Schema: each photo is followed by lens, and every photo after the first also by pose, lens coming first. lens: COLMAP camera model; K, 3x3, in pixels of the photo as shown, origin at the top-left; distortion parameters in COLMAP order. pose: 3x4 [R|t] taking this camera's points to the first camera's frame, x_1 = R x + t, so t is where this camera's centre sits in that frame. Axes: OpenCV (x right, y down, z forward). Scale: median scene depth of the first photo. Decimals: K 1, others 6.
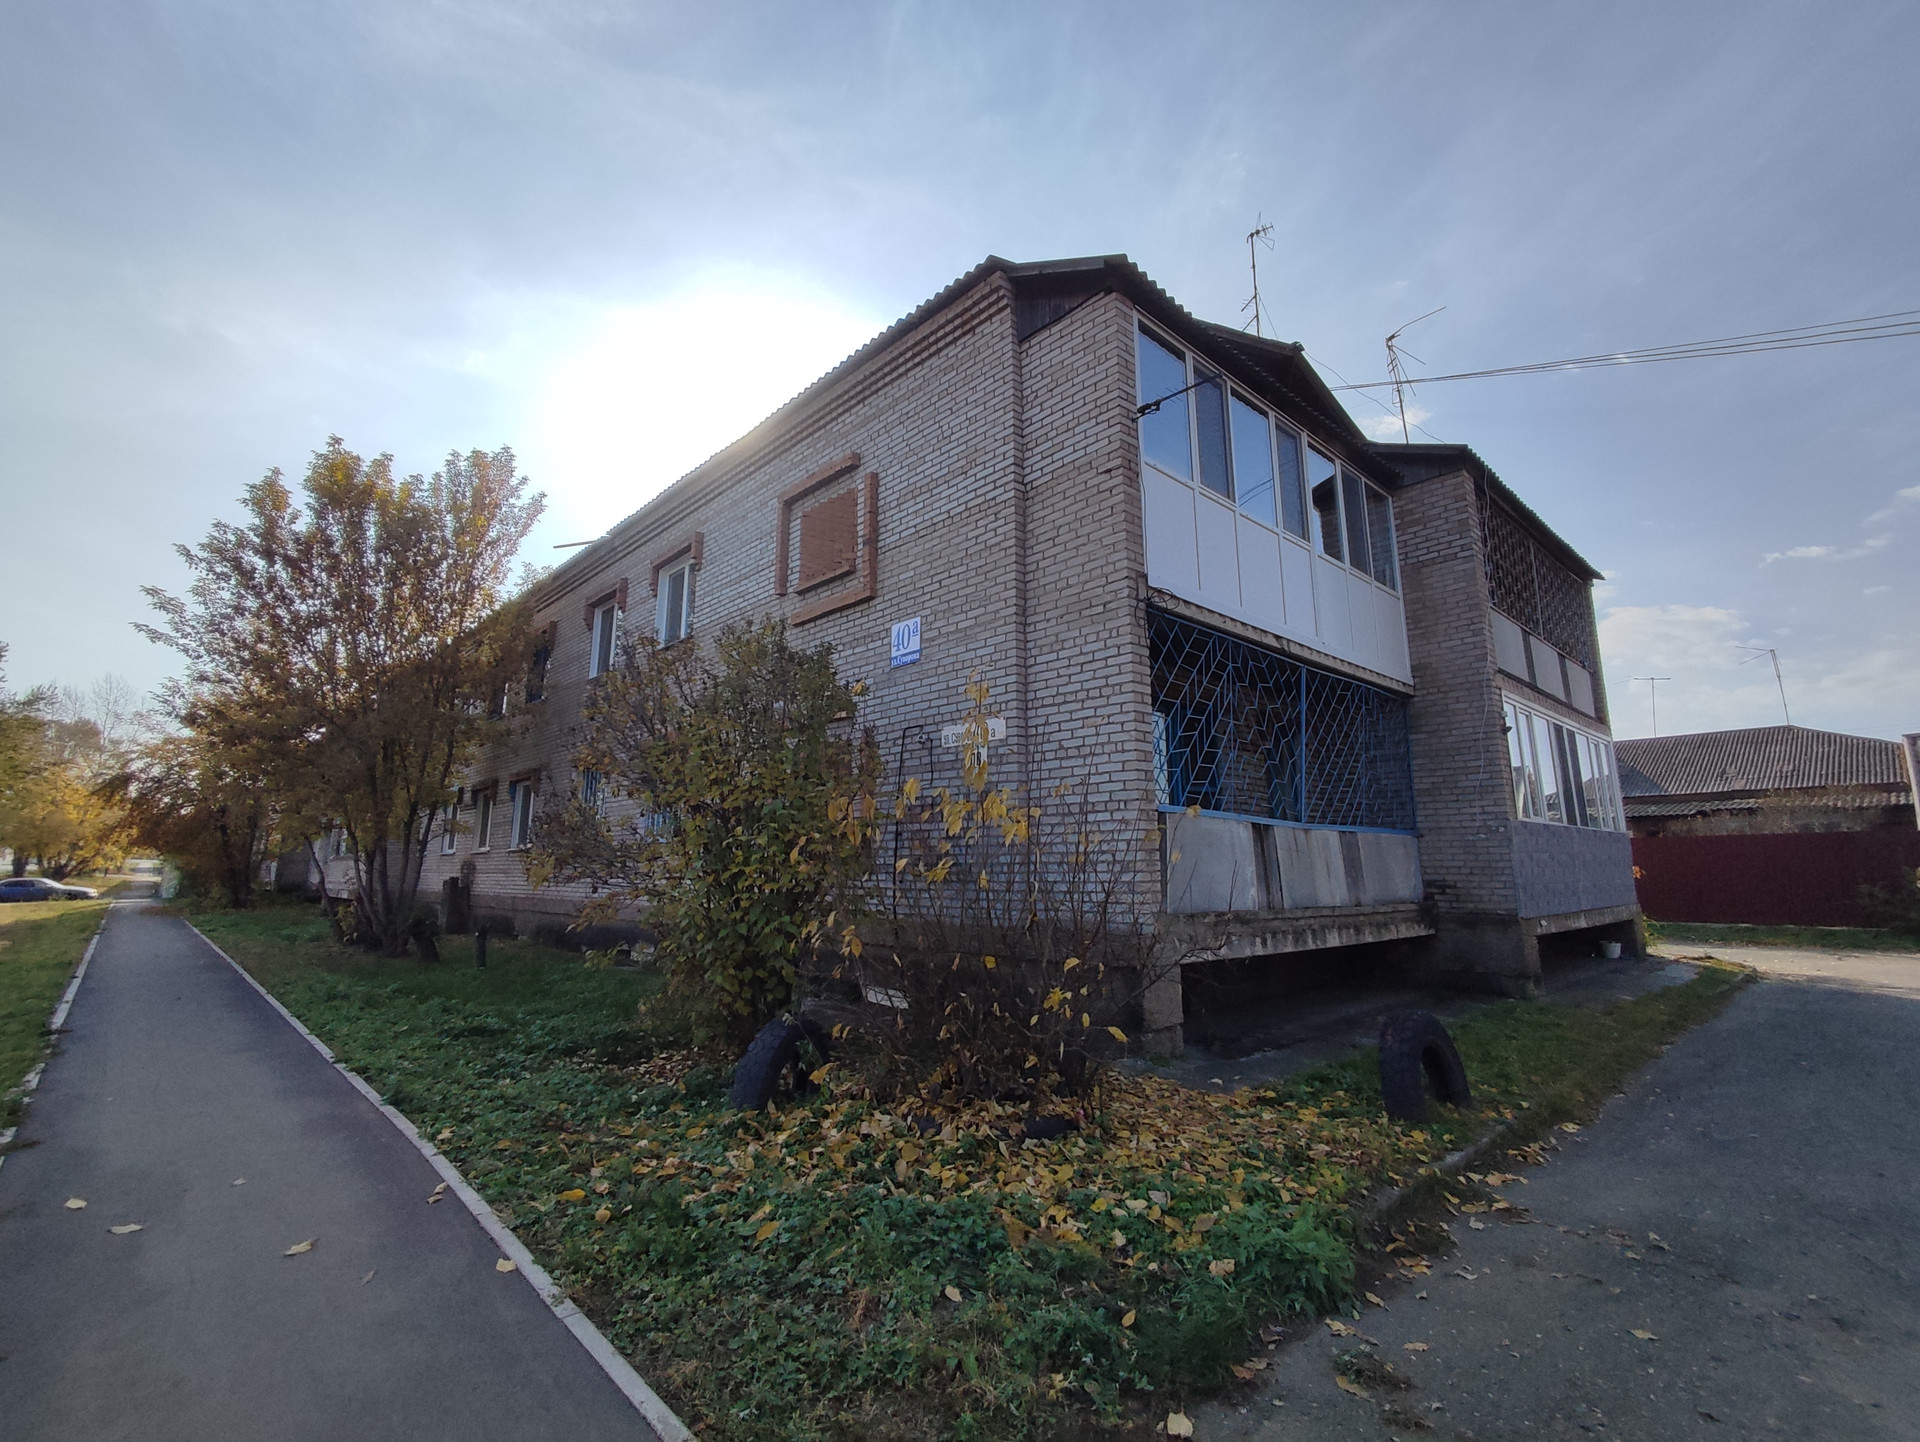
lens RADIAL K [[874.4, 0, 959.2], [0, 874.4, 713.3], [0, 0, 1]] dist [-0.001236, -0.000091]
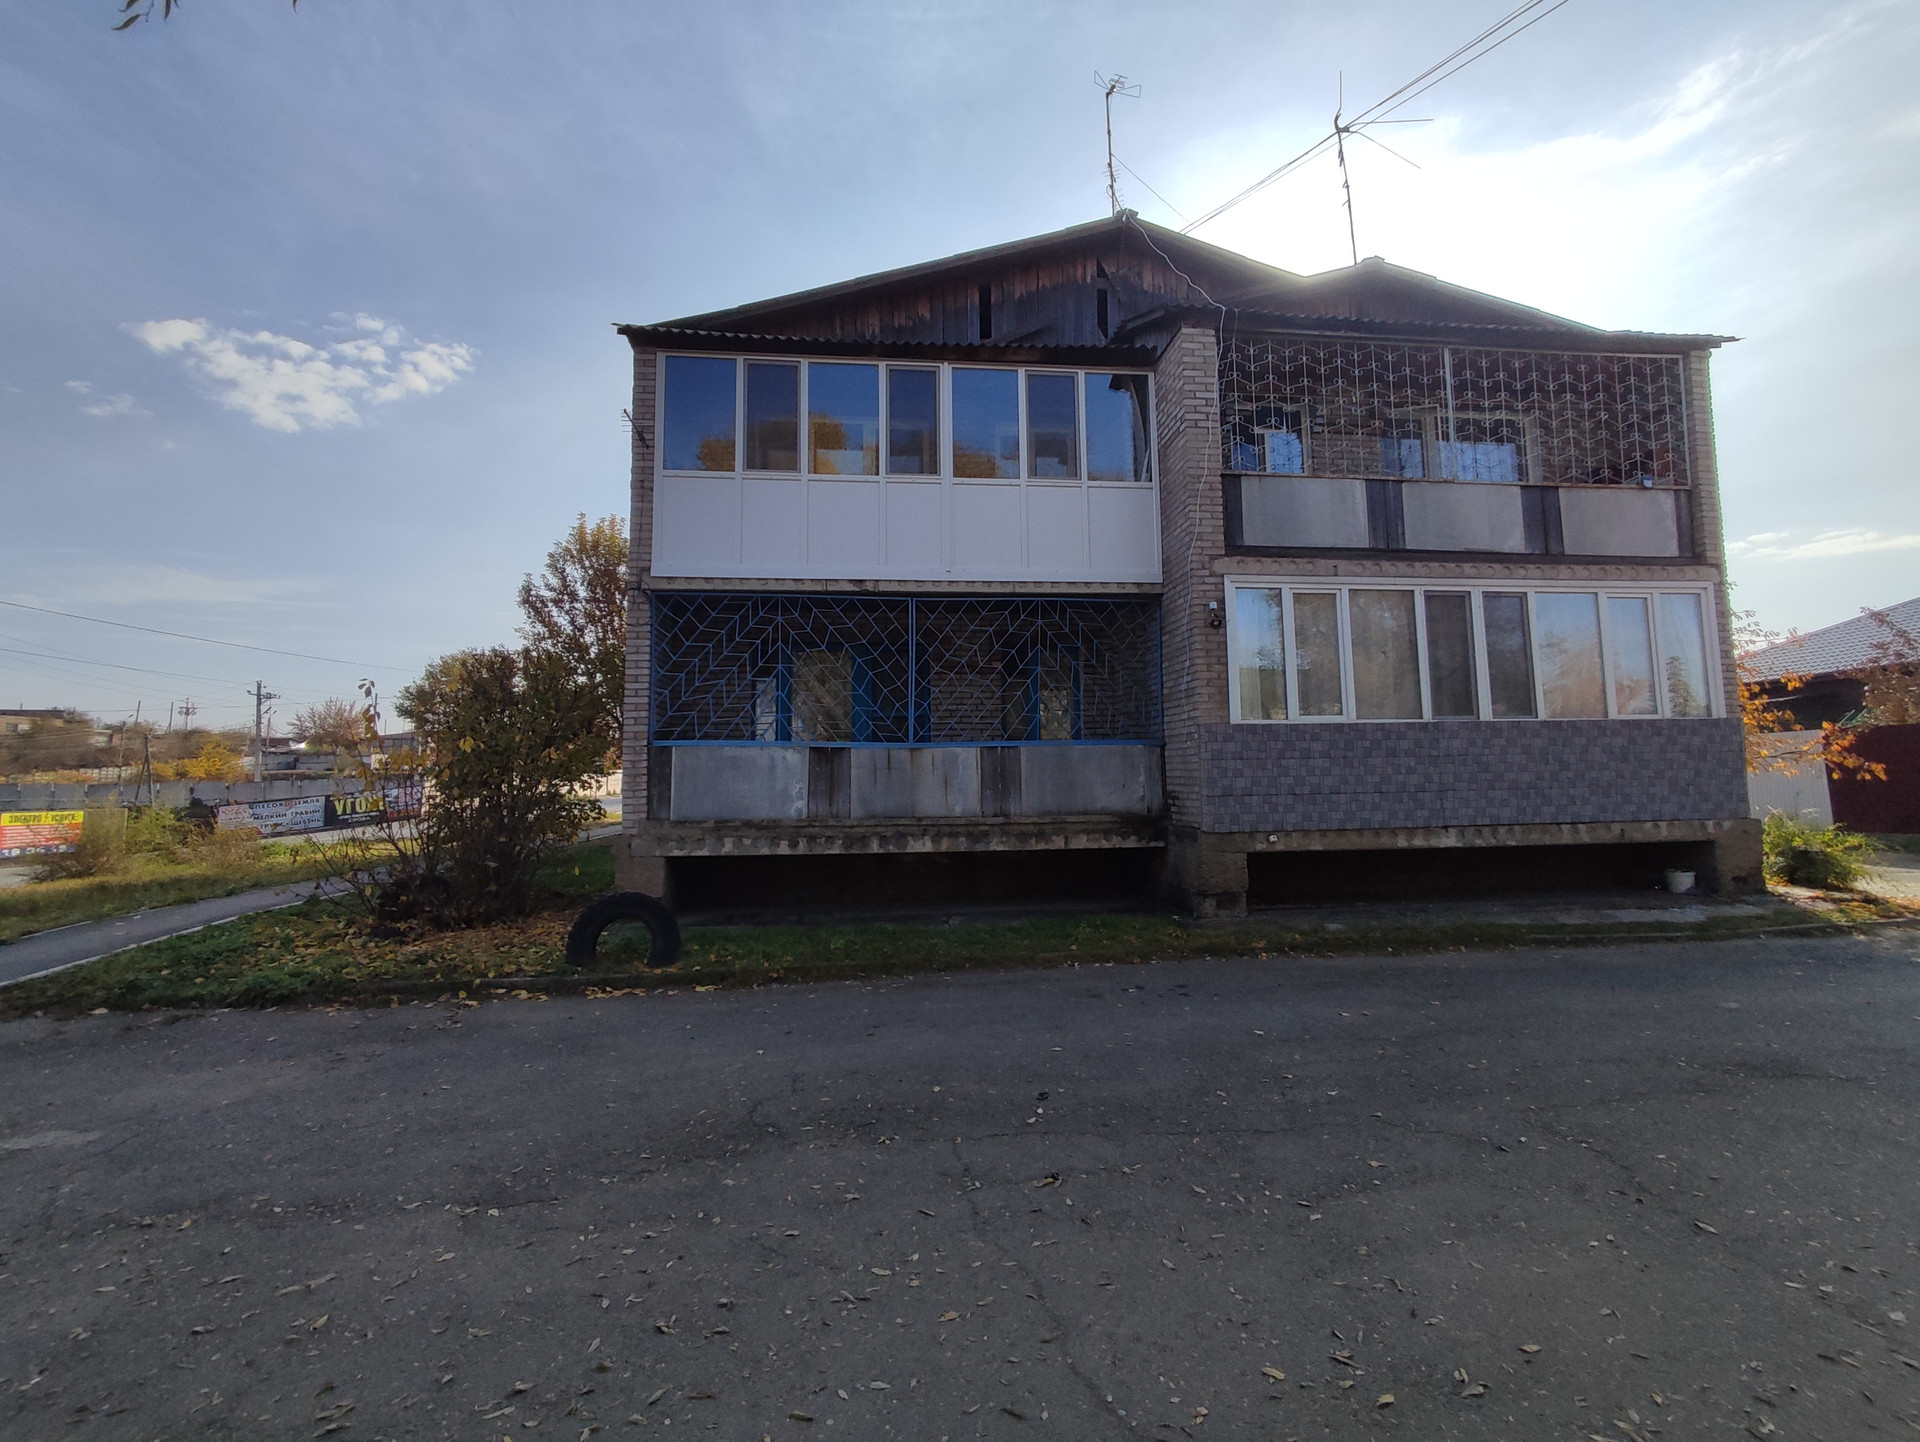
lens RADIAL K [[874.4, 0, 960.2], [0, 874.4, 715.7], [0, 0, 1]] dist [-0.001236, -0.000091]
pose [[0.808915, -0.055531, -0.585298, 1.099648], [0.119821, 0.990207, 0.071652, 0.018996], [0.575586, -0.128091, 0.807646, 0.140820]]
